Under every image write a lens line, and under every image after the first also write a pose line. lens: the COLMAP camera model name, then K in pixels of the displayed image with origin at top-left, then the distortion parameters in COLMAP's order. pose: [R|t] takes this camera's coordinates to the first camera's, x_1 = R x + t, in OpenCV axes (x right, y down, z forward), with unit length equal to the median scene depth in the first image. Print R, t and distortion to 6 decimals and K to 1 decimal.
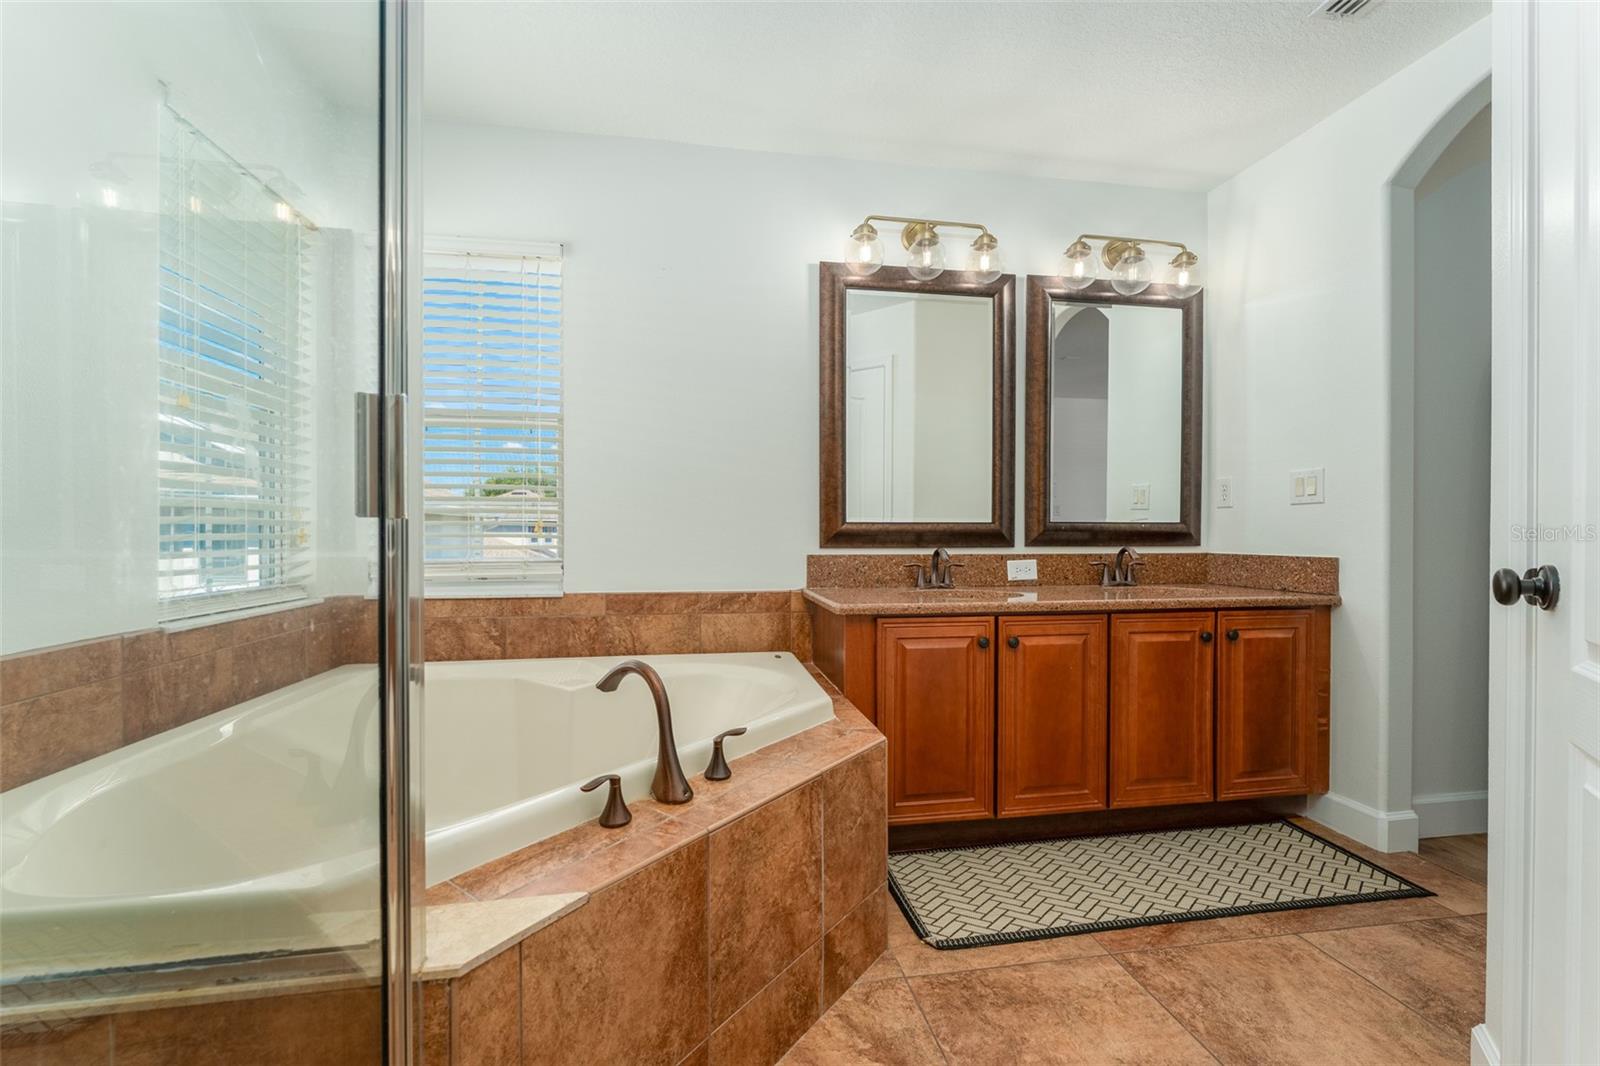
lens RADIAL K [[641.4, 0, 782.7], [0, 641.4, 534.1], [0, 0, 1]] dist [-0.002560, -0.000707]
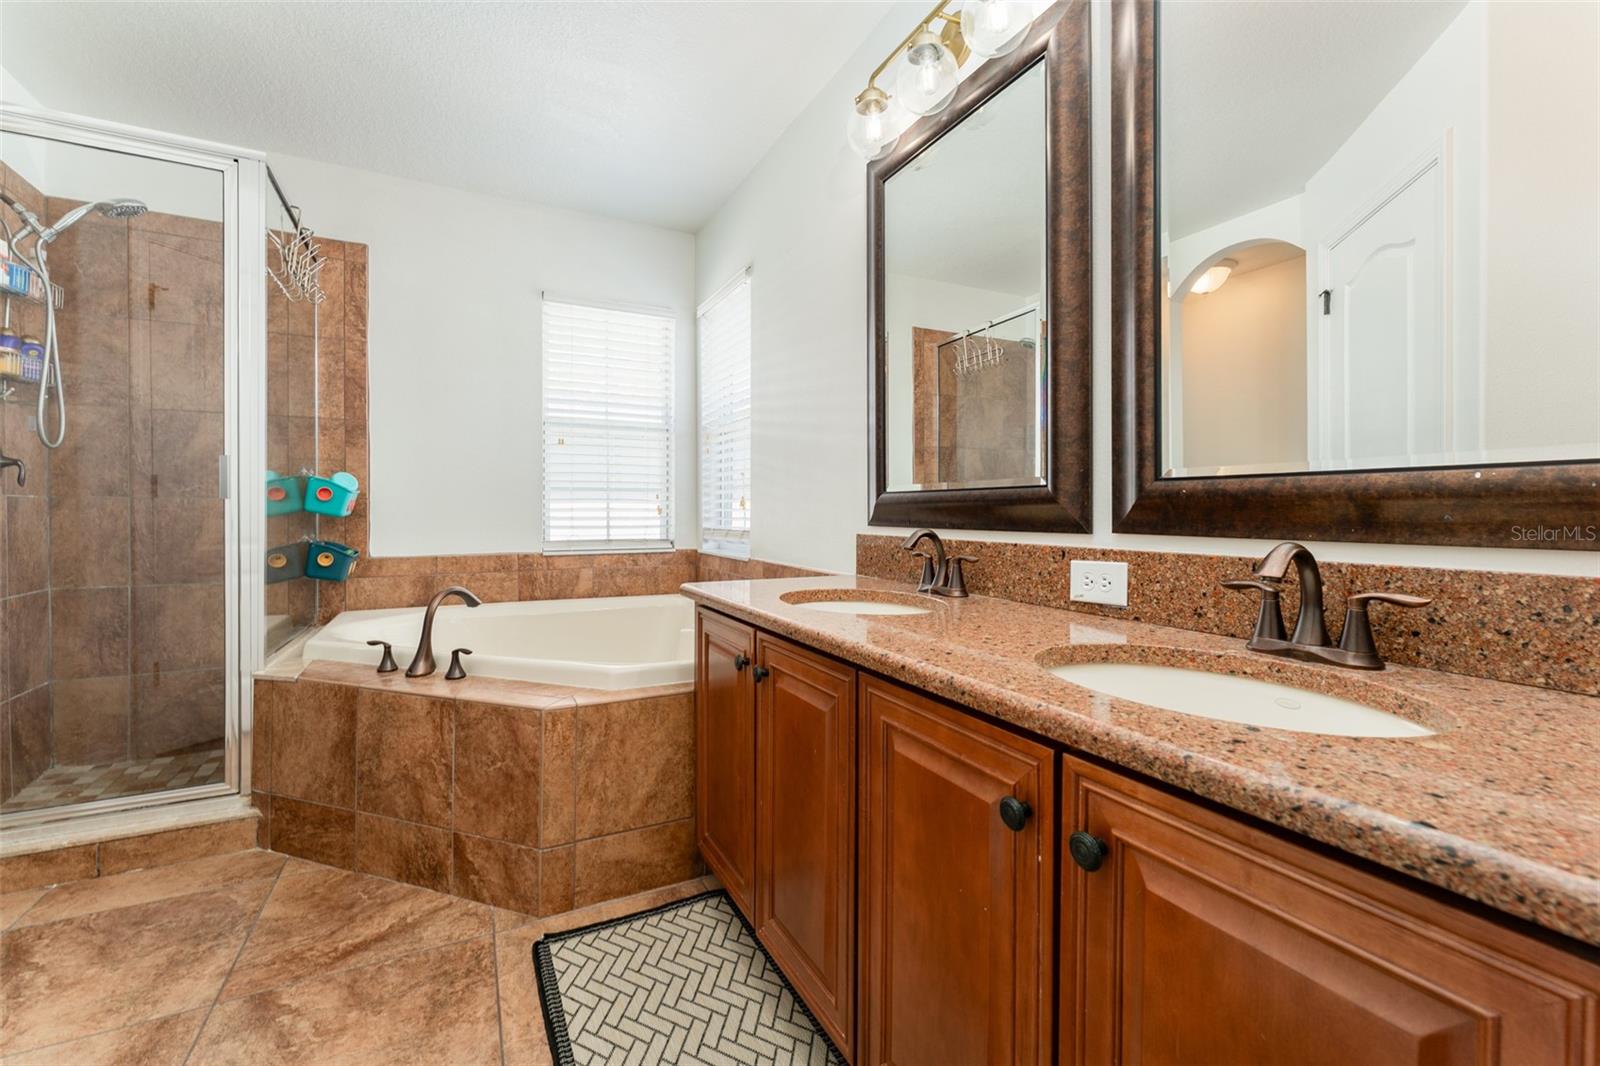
lens RADIAL K [[641.4, 0, 791.2], [0, 641.4, 515.8], [0, 0, 1]] dist [-0.002560, -0.000707]
pose [[0.332030, 0.006227, -0.943248, 1.121108], [-0.007631, 0.999963, 0.003915, 0.009839], [0.943238, 0.005897, 0.332066, 0.939036]]
